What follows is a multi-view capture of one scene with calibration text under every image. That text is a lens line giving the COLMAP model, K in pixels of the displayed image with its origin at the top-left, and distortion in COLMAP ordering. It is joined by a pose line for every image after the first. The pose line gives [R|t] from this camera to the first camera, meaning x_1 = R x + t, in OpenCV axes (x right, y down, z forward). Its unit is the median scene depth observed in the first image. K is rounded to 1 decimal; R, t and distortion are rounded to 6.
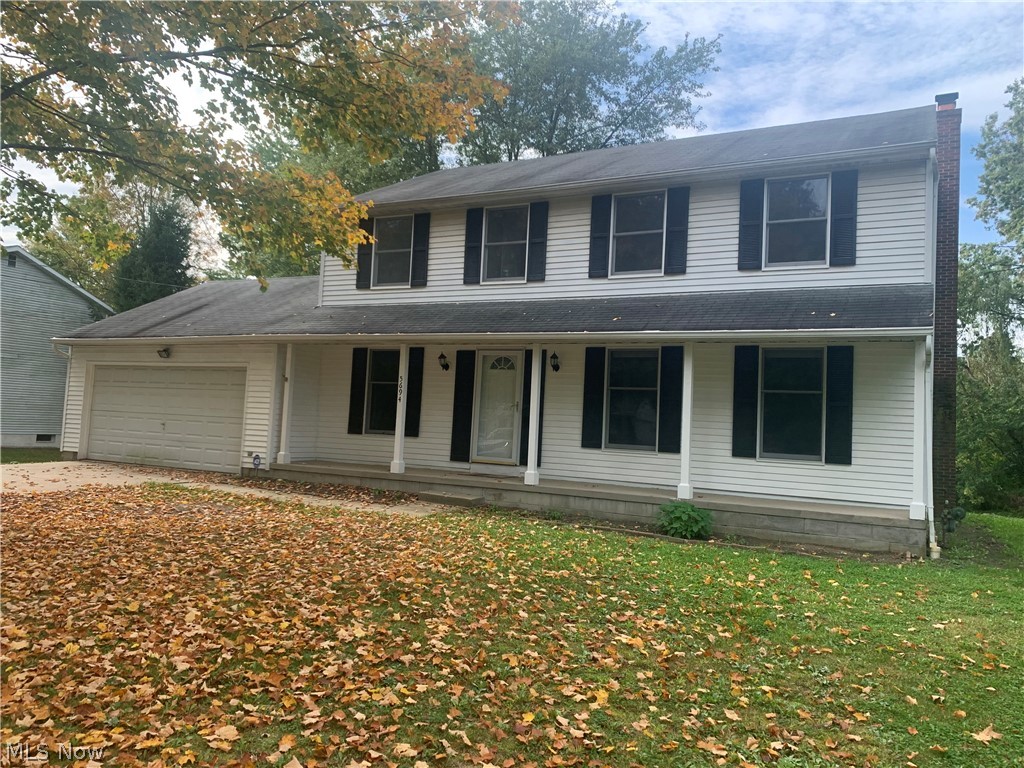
lens RADIAL K [[759.7, 0, 544.8], [0, 759.7, 381.7], [0, 0, 1]] dist [0.027483, -0.002813]
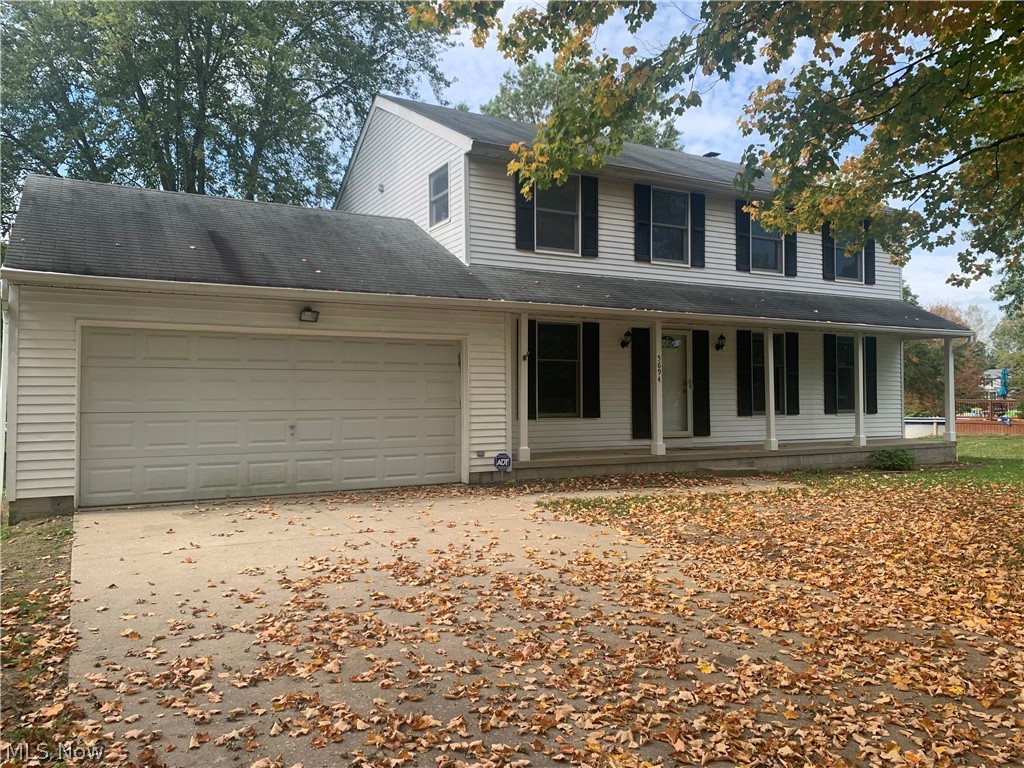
lens RADIAL K [[782.0, 0, 512.0], [0, 782.0, 384.0], [0, 0, 1]] dist [0.054578, -0.000063]
pose [[0.571813, -0.034070, 0.819676, -1.038914], [-0.018041, 0.998373, 0.054083, -0.020307], [-0.820186, -0.045713, 0.570268, 0.541387]]
